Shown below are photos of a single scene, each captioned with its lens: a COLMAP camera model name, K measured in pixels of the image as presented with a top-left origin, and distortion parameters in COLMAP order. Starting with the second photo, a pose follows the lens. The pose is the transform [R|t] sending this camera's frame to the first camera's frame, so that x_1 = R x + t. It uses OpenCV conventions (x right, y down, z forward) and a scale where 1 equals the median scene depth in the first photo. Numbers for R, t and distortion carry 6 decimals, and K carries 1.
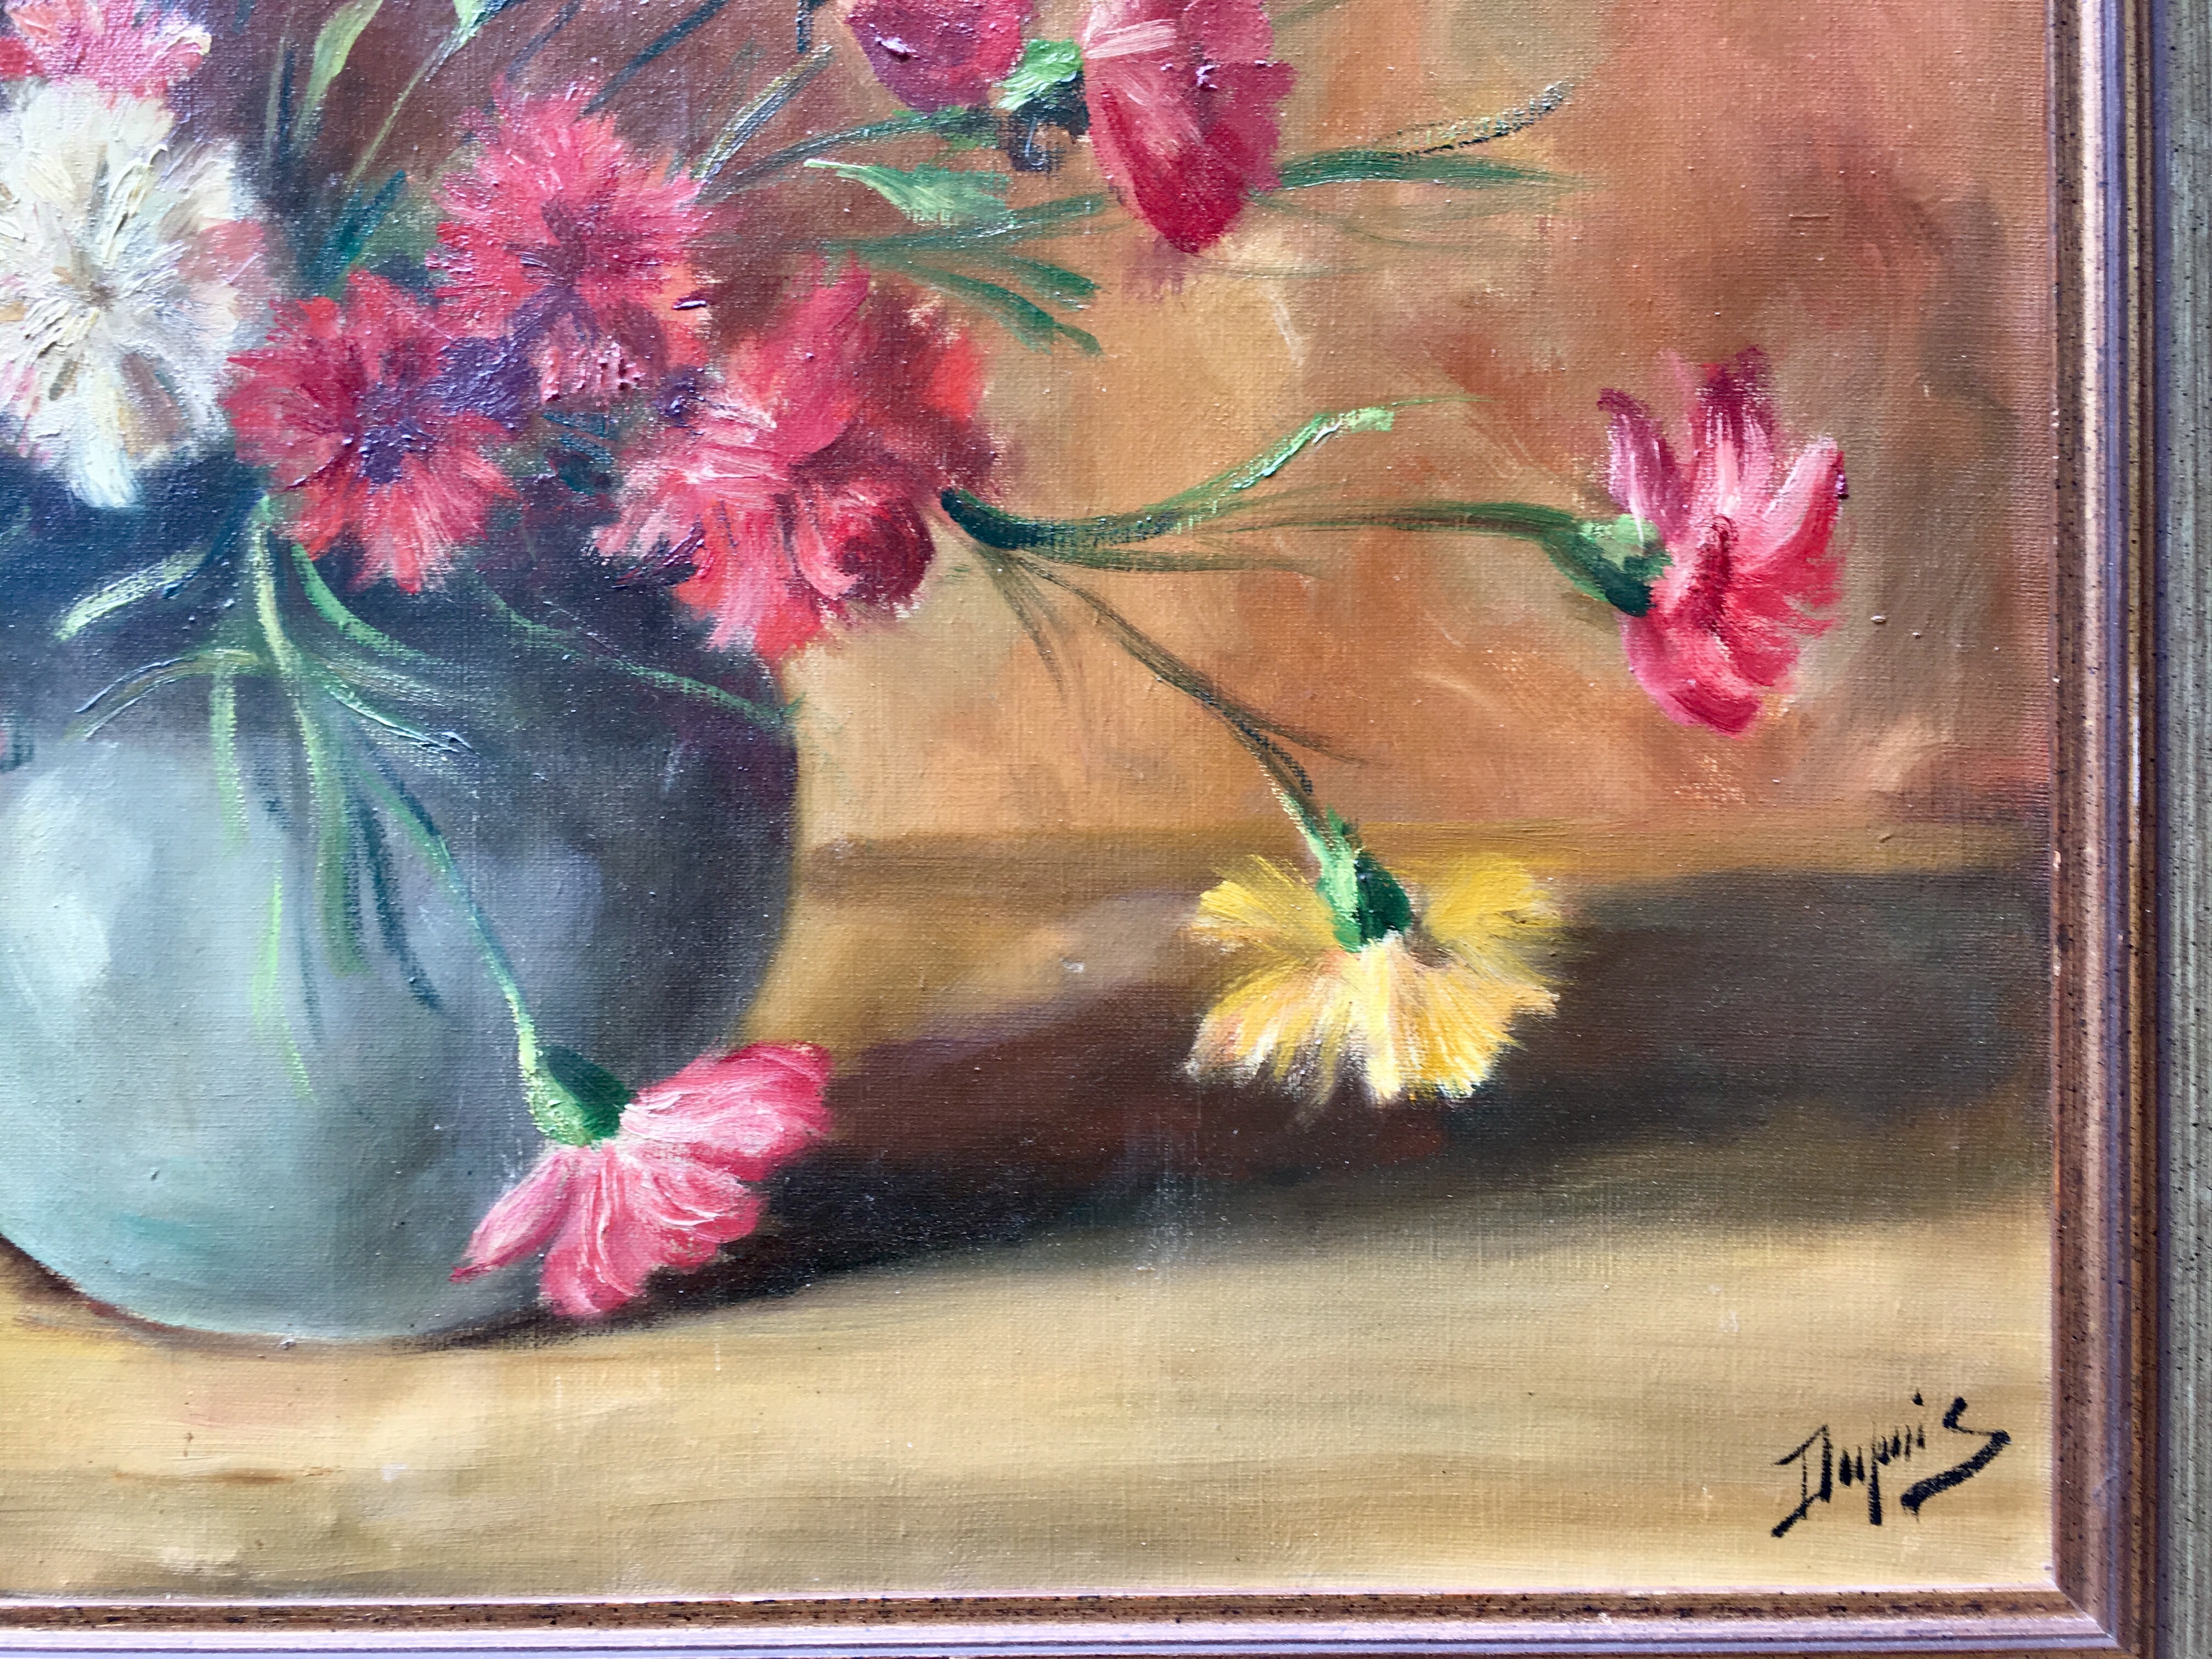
lens RADIAL K [[1977.2, 0, 1110.2], [0, 1977.2, 830.8], [0, 0, 1]] dist [0.087783, -0.144786]
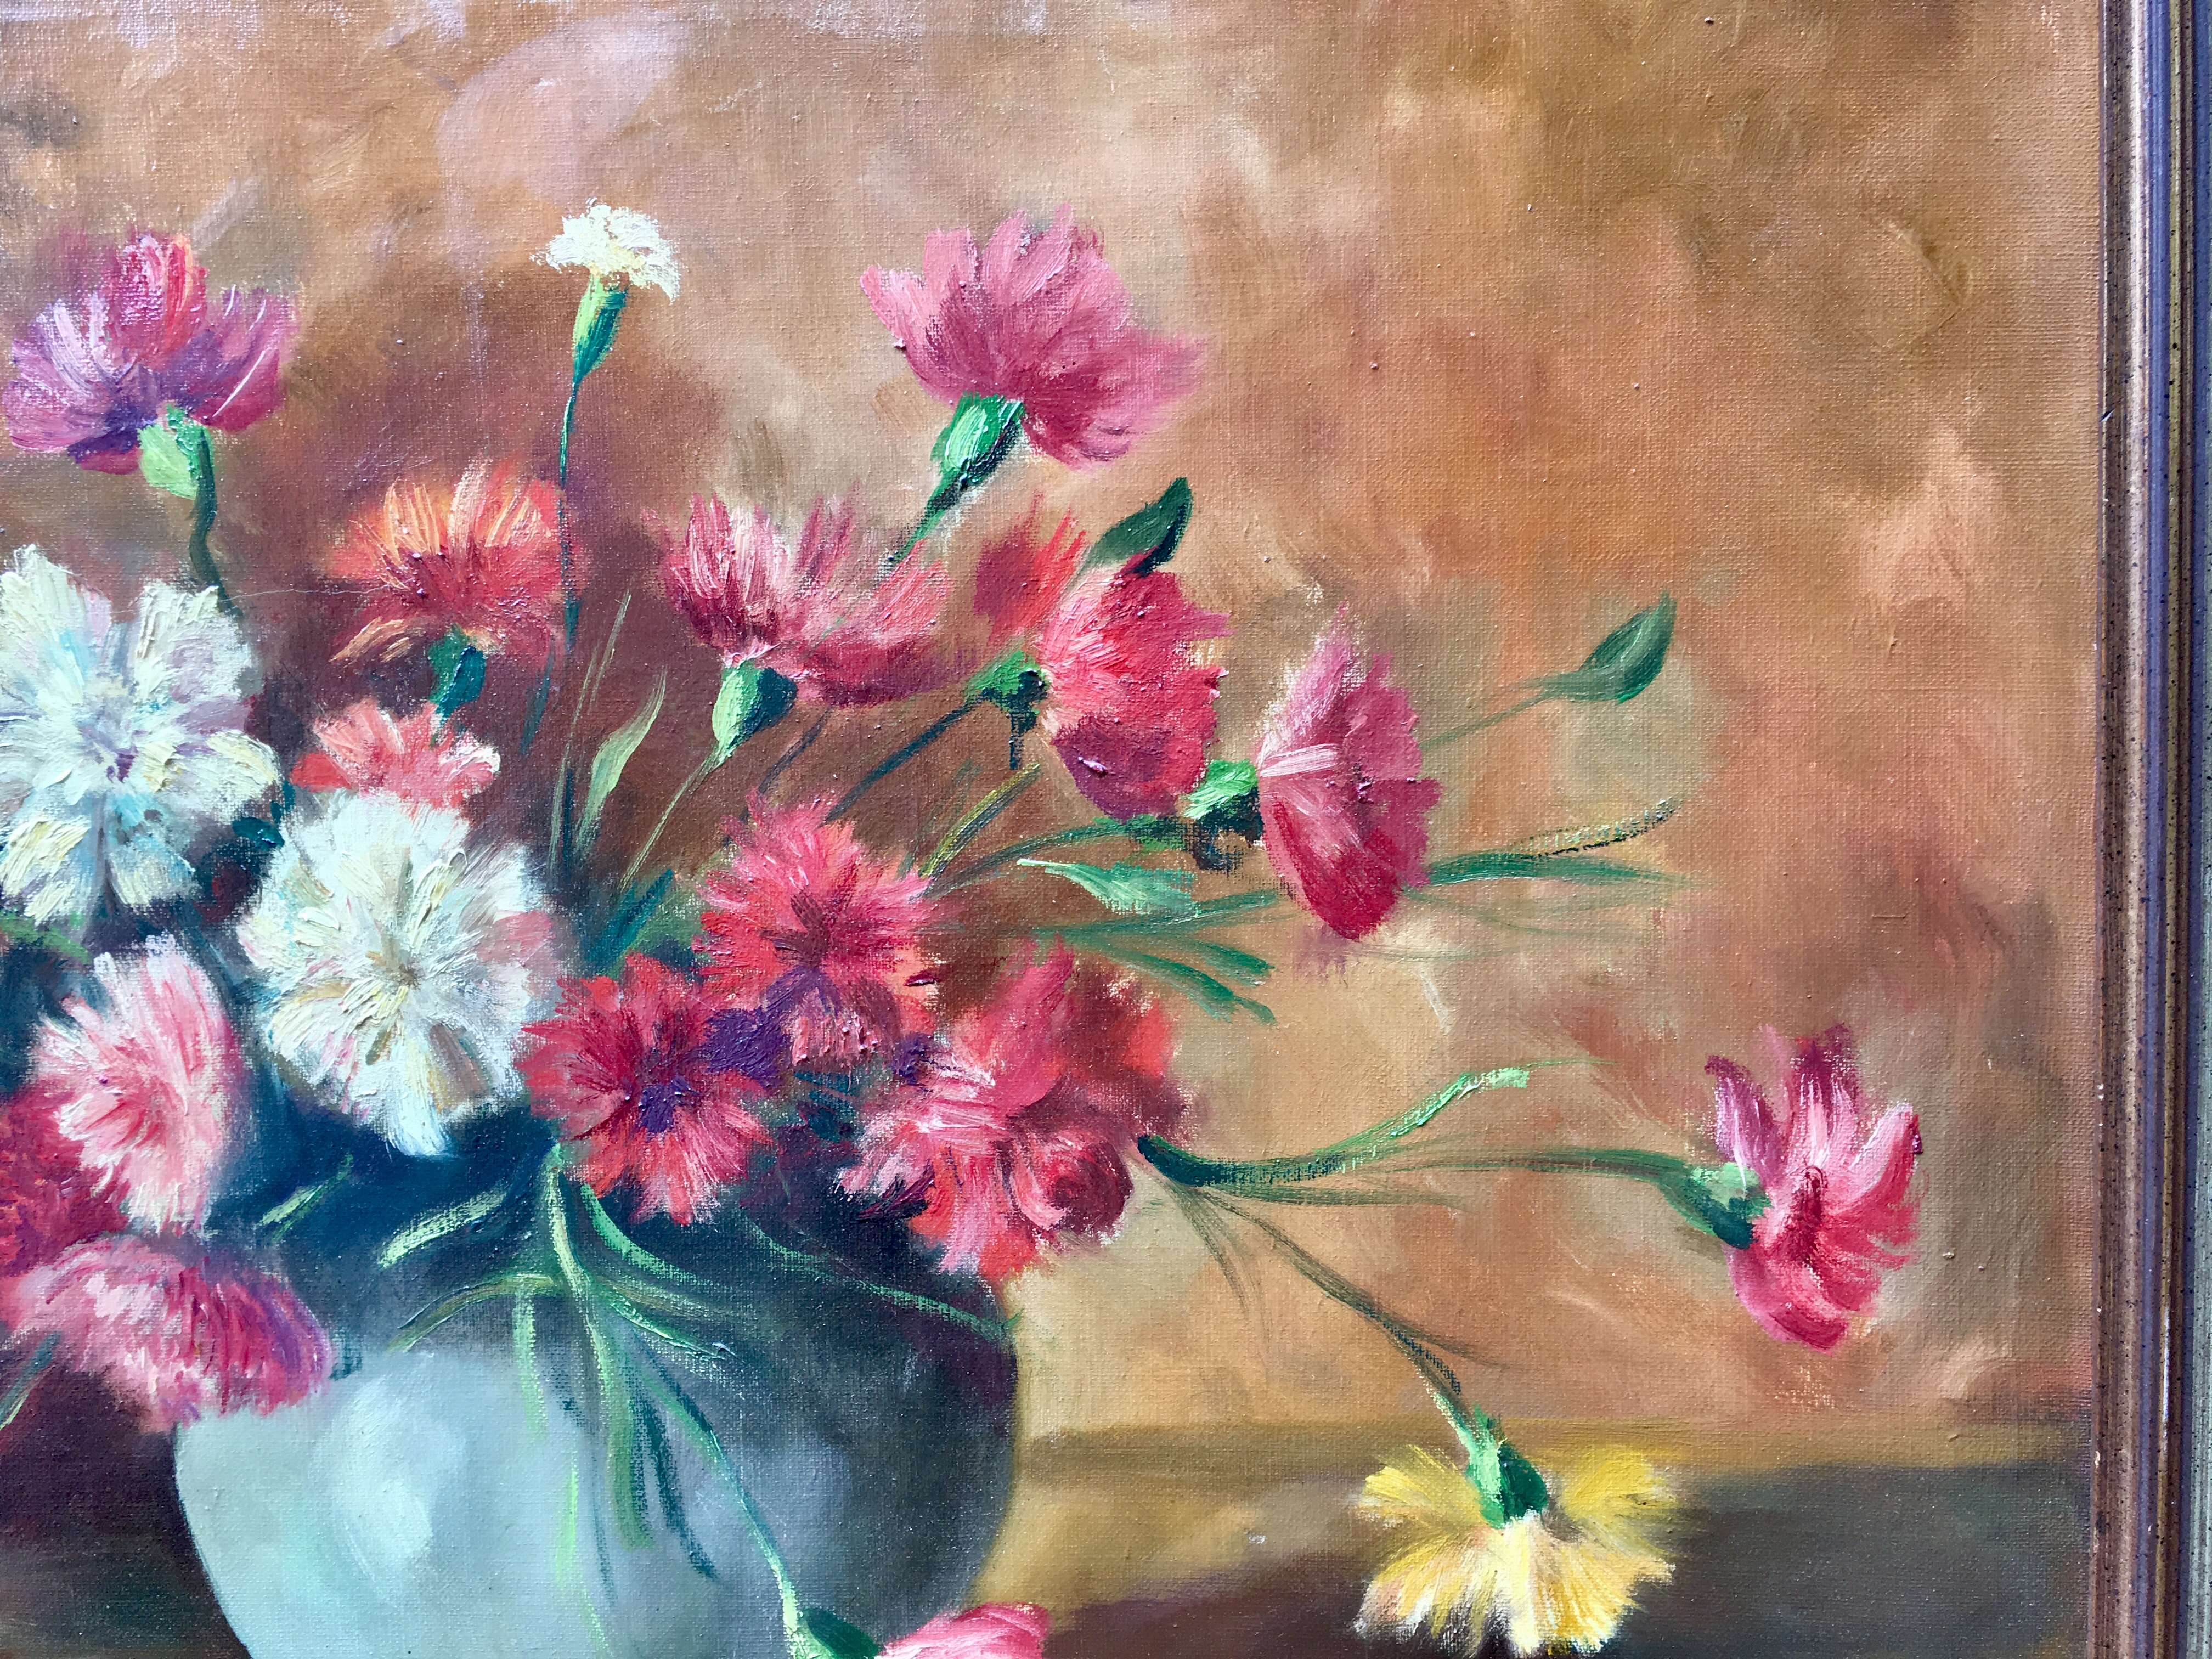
lens RADIAL K [[1977.2, 0, 1103.5], [0, 1977.2, 824.2], [0, 0, 1]] dist [0.087783, -0.144786]
pose [[0.999882, -0.015252, -0.001693, -0.100083], [0.015323, 0.998357, 0.055211, -0.417345], [0.000848, -0.055230, 0.998473, -0.149612]]
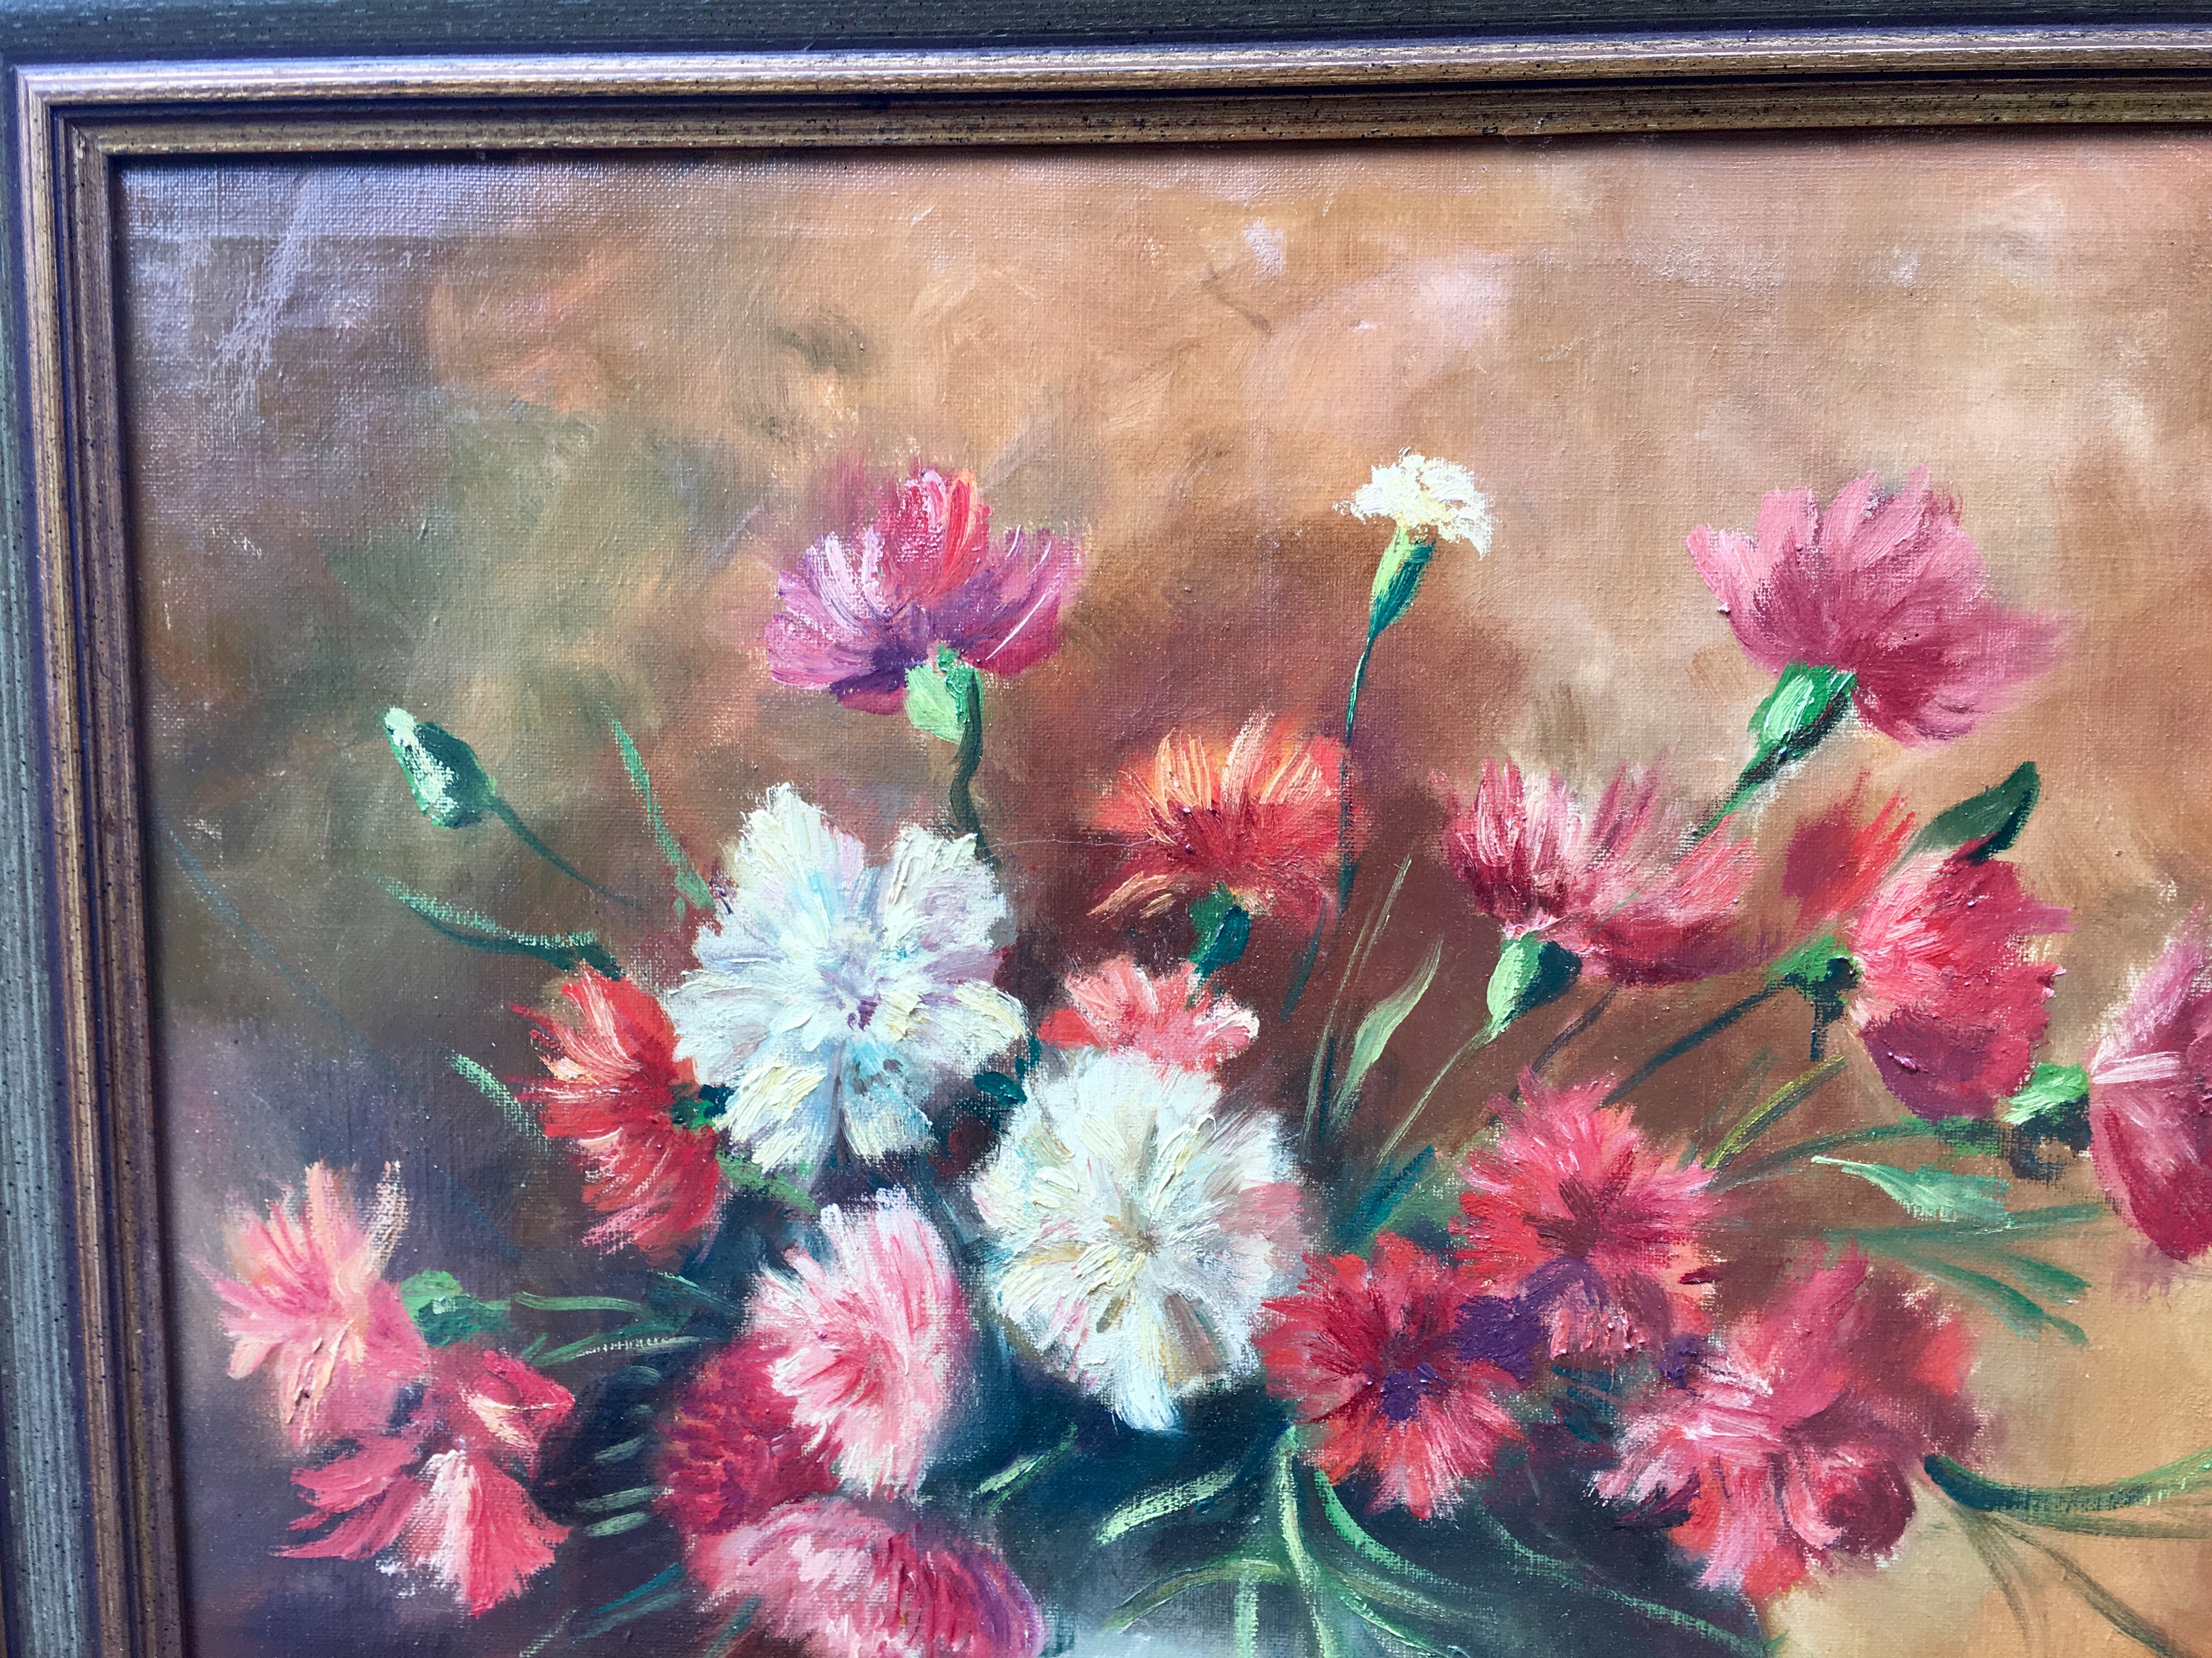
lens RADIAL K [[1977.3, 0, 1097.6], [0, 1977.3, 827.2], [0, 0, 1]] dist [0.087783, -0.144786]
pose [[0.999370, 0.022084, -0.027779, -0.512076], [-0.020185, 0.997556, 0.066887, -0.576058], [0.029188, -0.066284, 0.997374, -0.080971]]
